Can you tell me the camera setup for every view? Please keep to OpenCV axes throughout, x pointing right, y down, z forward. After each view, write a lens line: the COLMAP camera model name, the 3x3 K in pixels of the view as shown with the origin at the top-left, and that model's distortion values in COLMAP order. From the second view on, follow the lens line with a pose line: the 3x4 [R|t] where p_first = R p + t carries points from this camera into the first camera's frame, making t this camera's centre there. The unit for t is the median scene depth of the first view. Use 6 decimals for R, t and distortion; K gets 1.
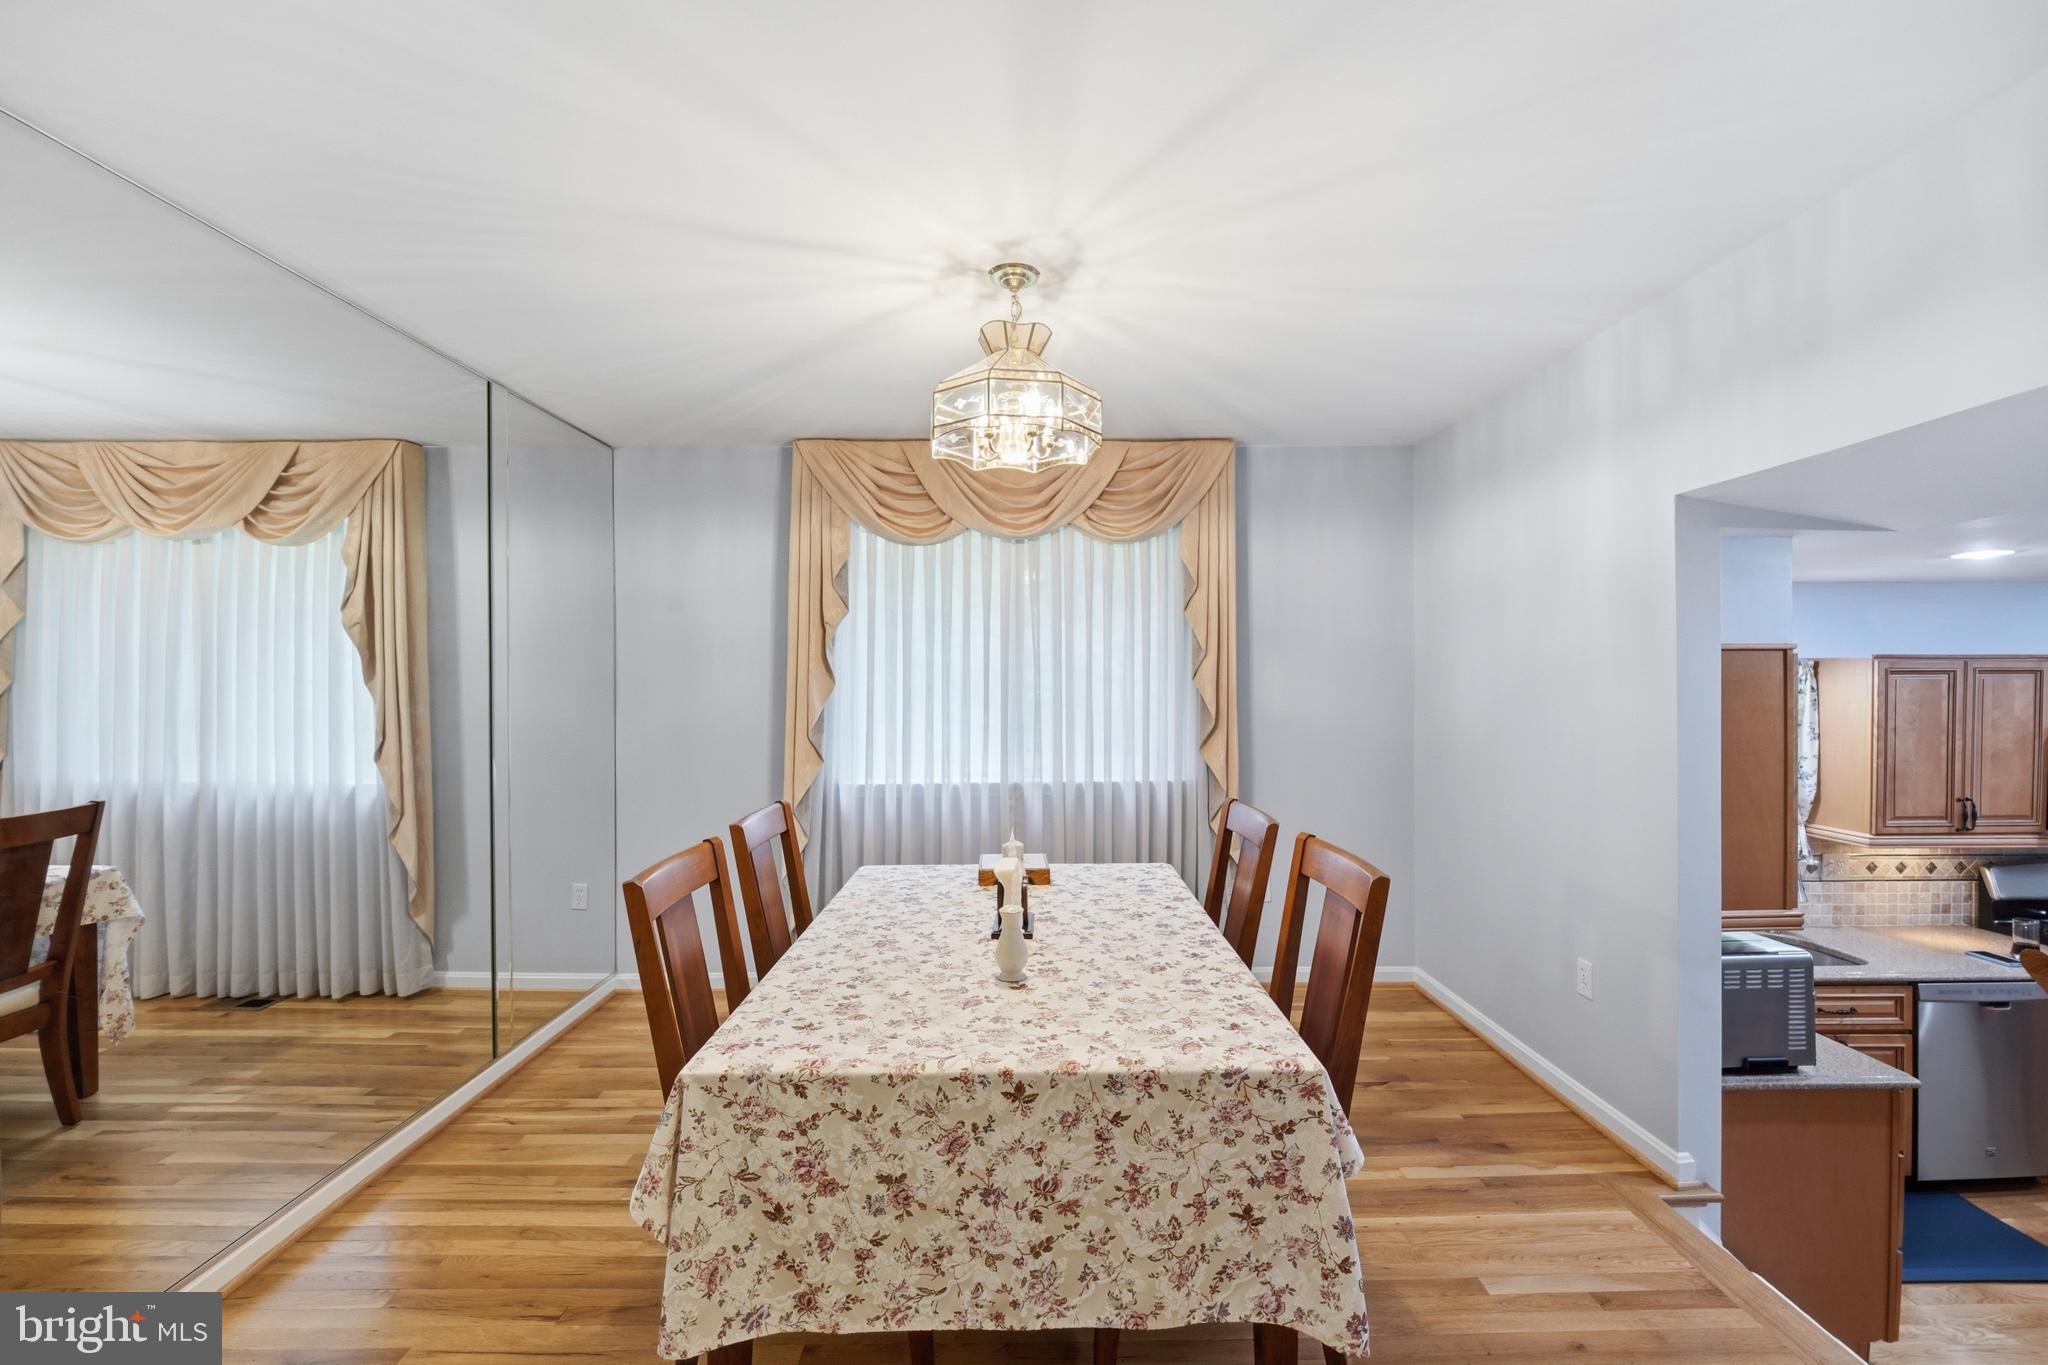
lens RADIAL K [[857.8, 0, 1032.9], [0, 857.8, 677.1], [0, 0, 1]] dist [-0.003772, -0.001685]
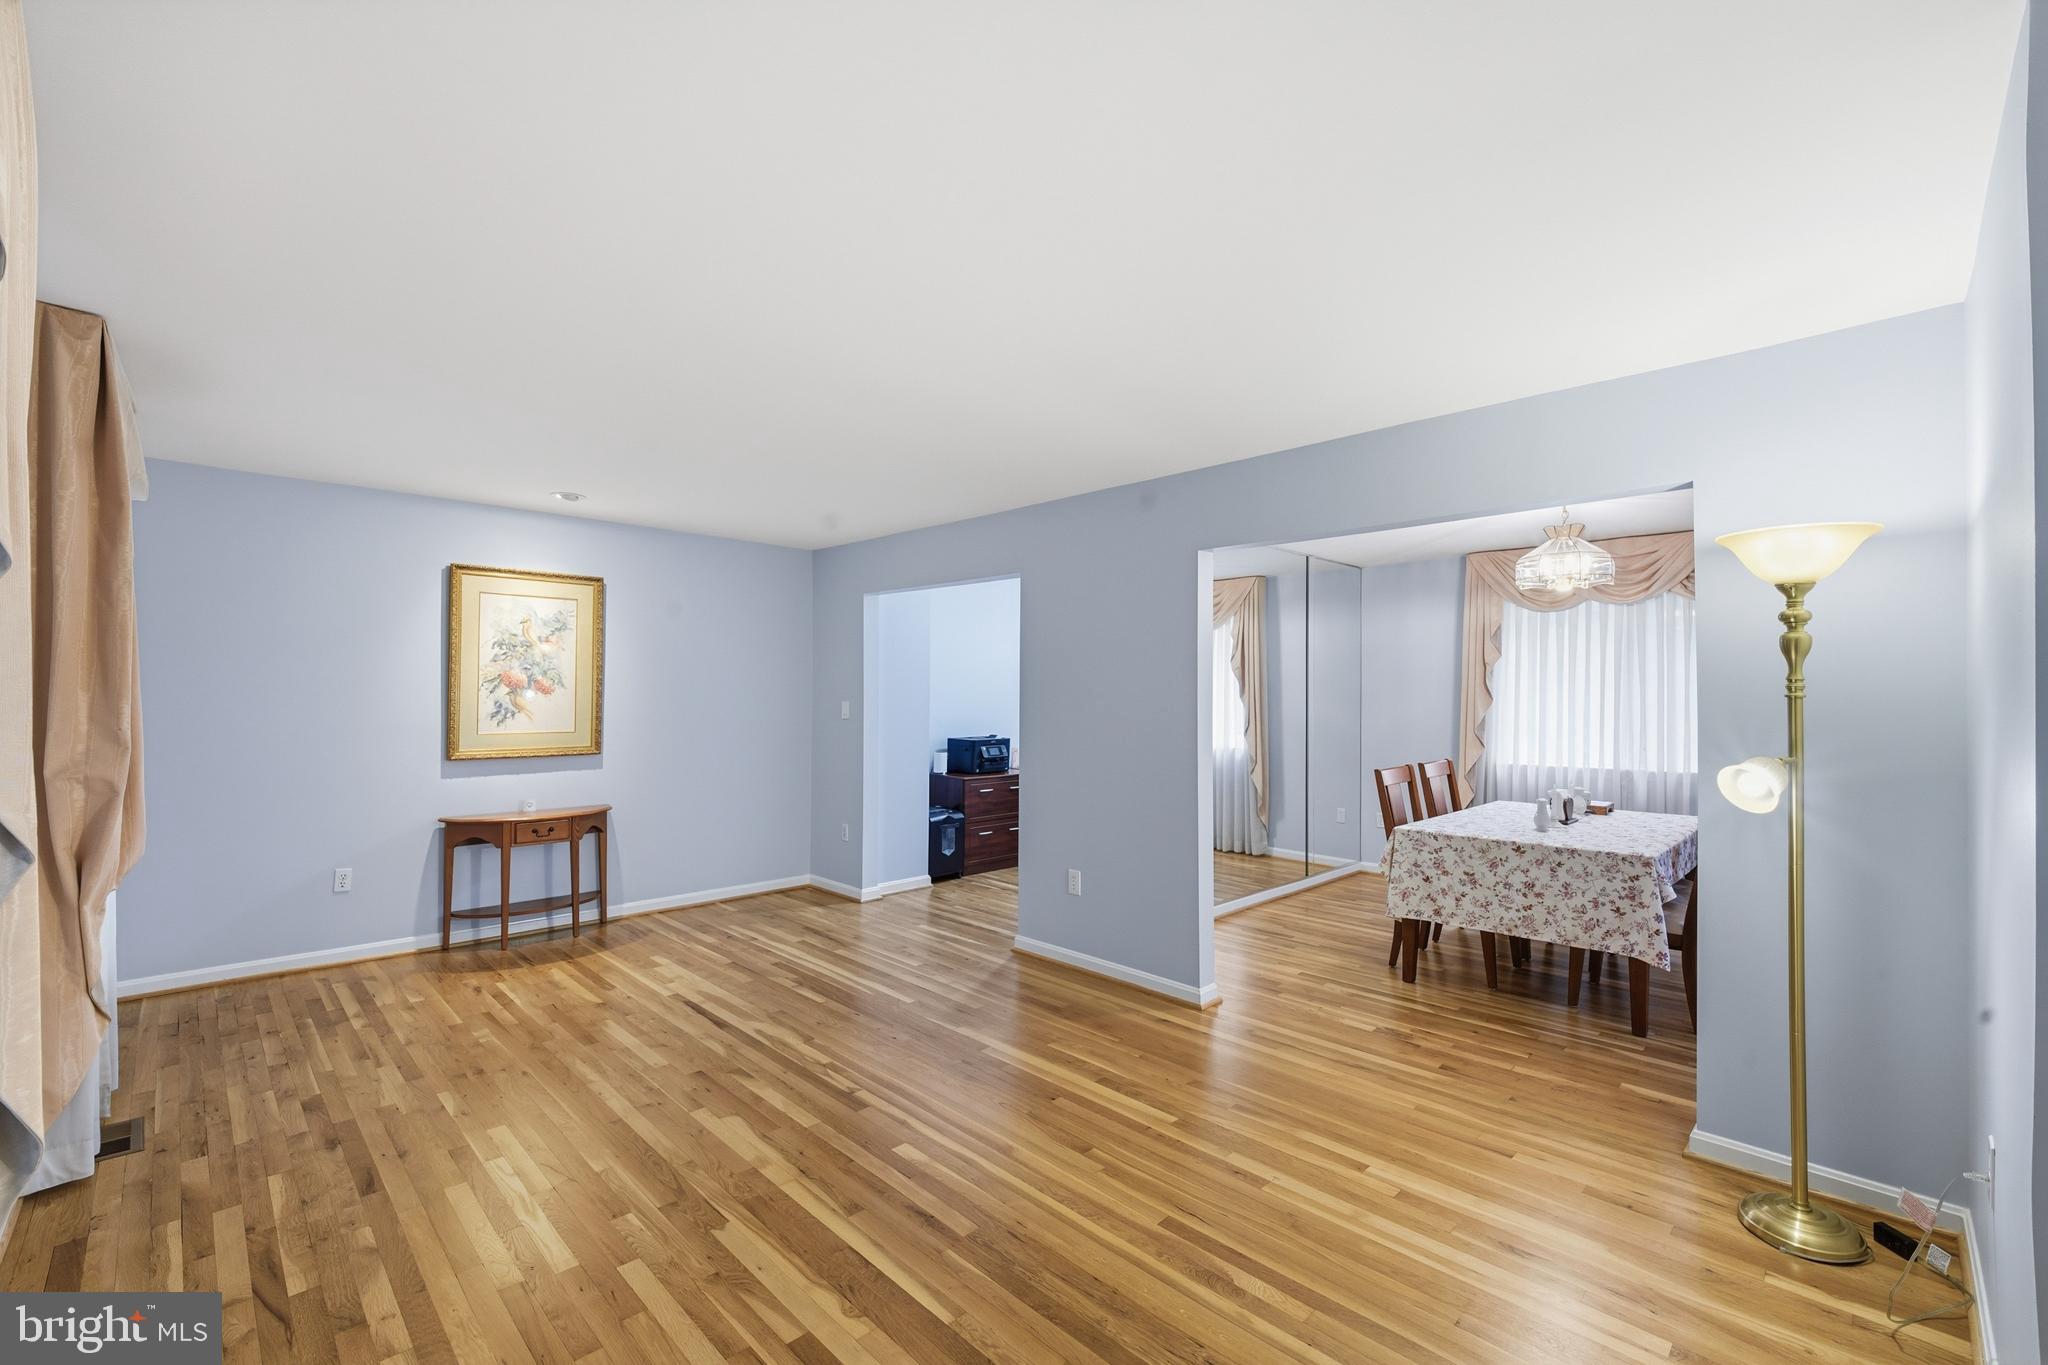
lens RADIAL K [[857.8, 0, 1026.8], [0, 857.8, 691.3], [0, 0, 1]] dist [-0.003772, -0.001685]
pose [[0.695958, 0.006254, -0.718055, 0.849149], [-0.007668, 0.999970, 0.001278, -0.011342], [0.718041, 0.004617, 0.695985, -2.028410]]
